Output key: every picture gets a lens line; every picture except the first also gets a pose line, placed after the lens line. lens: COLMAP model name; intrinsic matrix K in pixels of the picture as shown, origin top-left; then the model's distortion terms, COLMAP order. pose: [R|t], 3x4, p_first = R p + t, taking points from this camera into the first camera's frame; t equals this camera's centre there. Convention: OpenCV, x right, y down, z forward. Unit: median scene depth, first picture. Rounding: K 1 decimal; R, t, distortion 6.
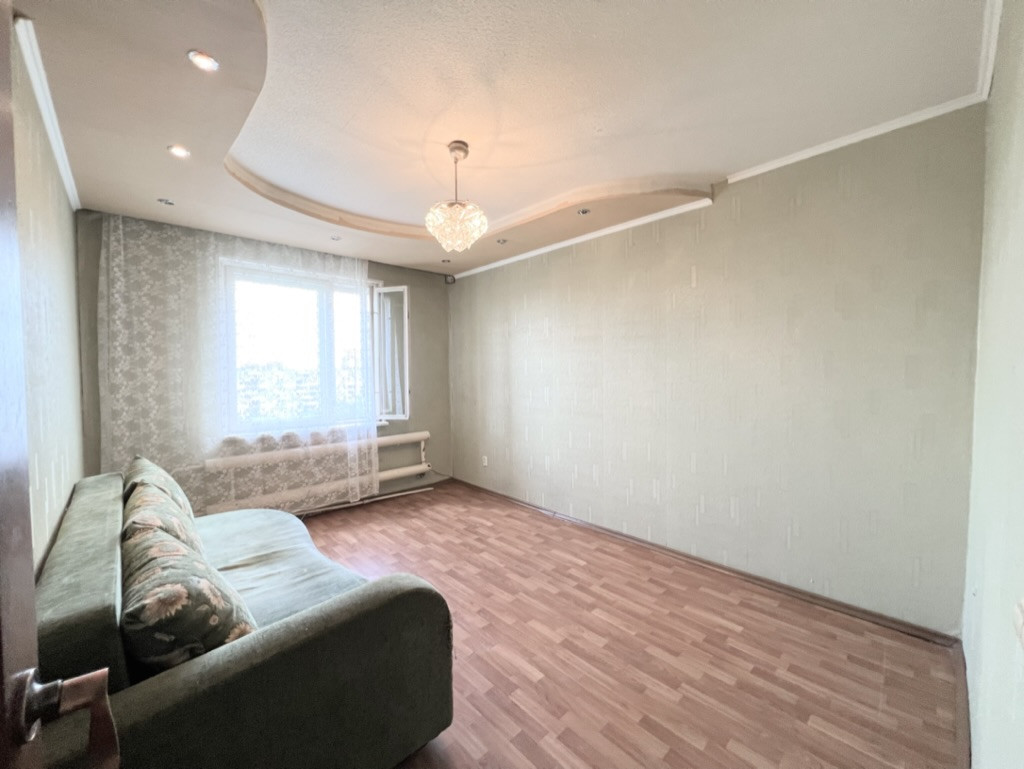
lens RADIAL K [[409.3, 0, 512.6], [0, 409.3, 382.8], [0, 0, 1]] dist [-0.001240, 0.000538]
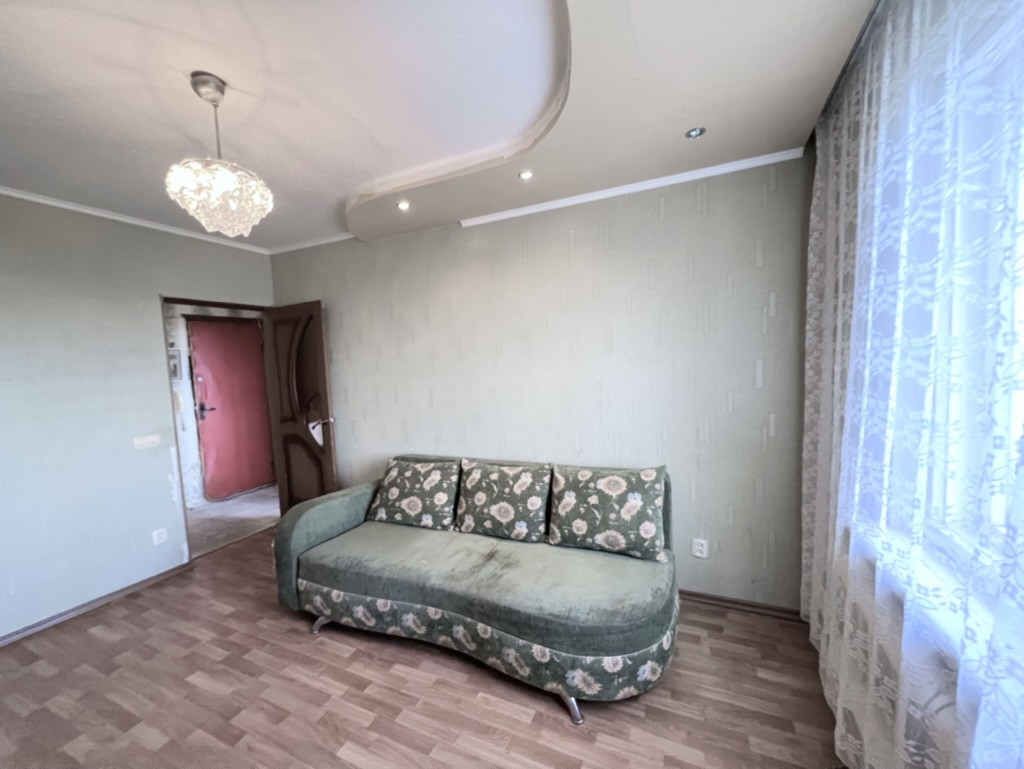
lens RADIAL K [[409.3, 0, 512.6], [0, 409.3, 382.8], [0, 0, 1]] dist [-0.001240, 0.000538]
pose [[-0.929620, 0.072165, -0.361384, -0.197243], [0.042521, 0.995094, 0.089331, -0.065571], [0.366058, 0.067677, -0.928128, 1.132323]]
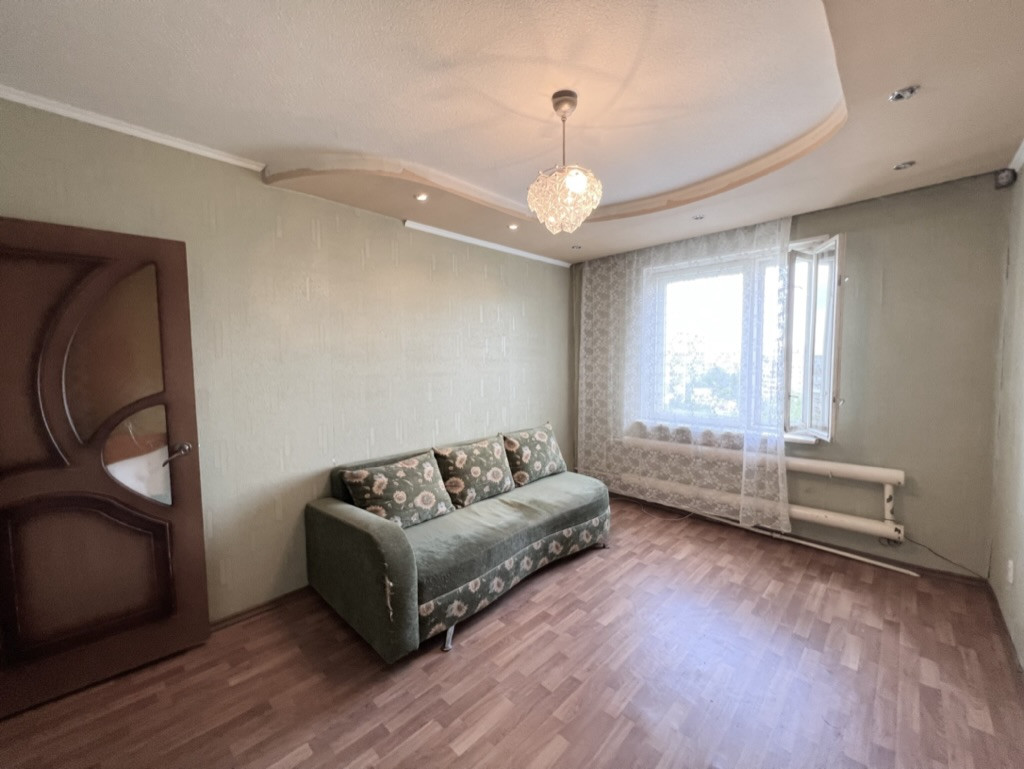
lens RADIAL K [[409.3, 0, 512.6], [0, 409.3, 382.8], [0, 0, 1]] dist [-0.001240, 0.000538]
pose [[0.034445, 0.061122, -0.997536, 0.423815], [-0.015830, 0.998036, 0.060606, -0.040679], [0.999281, 0.013704, 0.035345, 0.530690]]
